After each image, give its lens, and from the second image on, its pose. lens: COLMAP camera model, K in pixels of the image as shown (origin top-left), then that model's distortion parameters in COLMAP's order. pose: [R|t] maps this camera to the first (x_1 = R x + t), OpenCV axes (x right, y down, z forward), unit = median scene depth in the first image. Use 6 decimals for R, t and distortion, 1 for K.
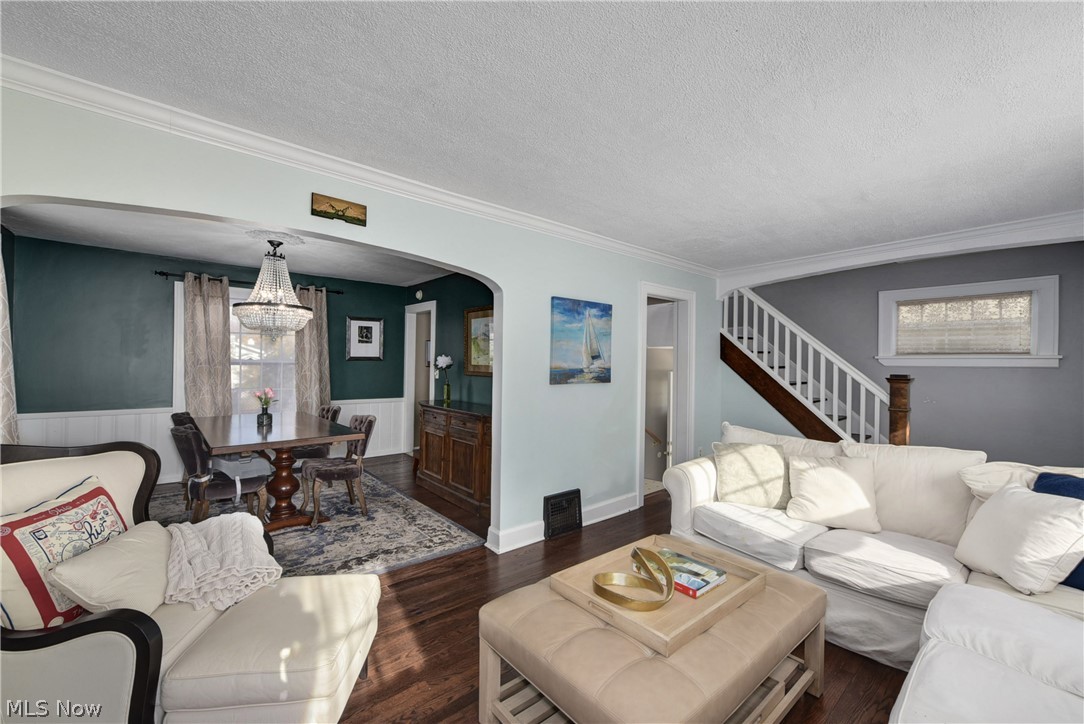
lens RADIAL K [[436.9, 0, 544.4], [0, 436.9, 365.0], [0, 0, 1]] dist [-0.001486, -0.000357]
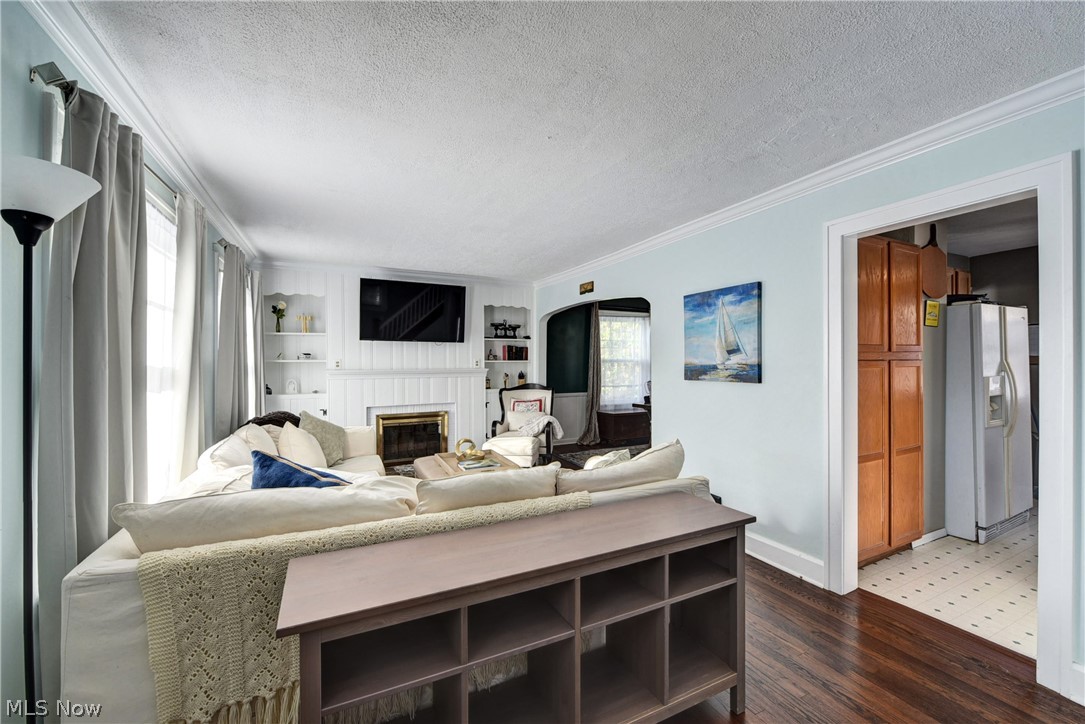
lens RADIAL K [[437.3, 0, 546.0], [0, 437.3, 363.8], [0, 0, 1]] dist [-0.001486, -0.000357]
pose [[-0.243601, -0.008384, -0.969839, 1.051115], [-0.000592, 0.999964, -0.008496, 0.013982], [0.969875, -0.001496, -0.243597, 0.877218]]
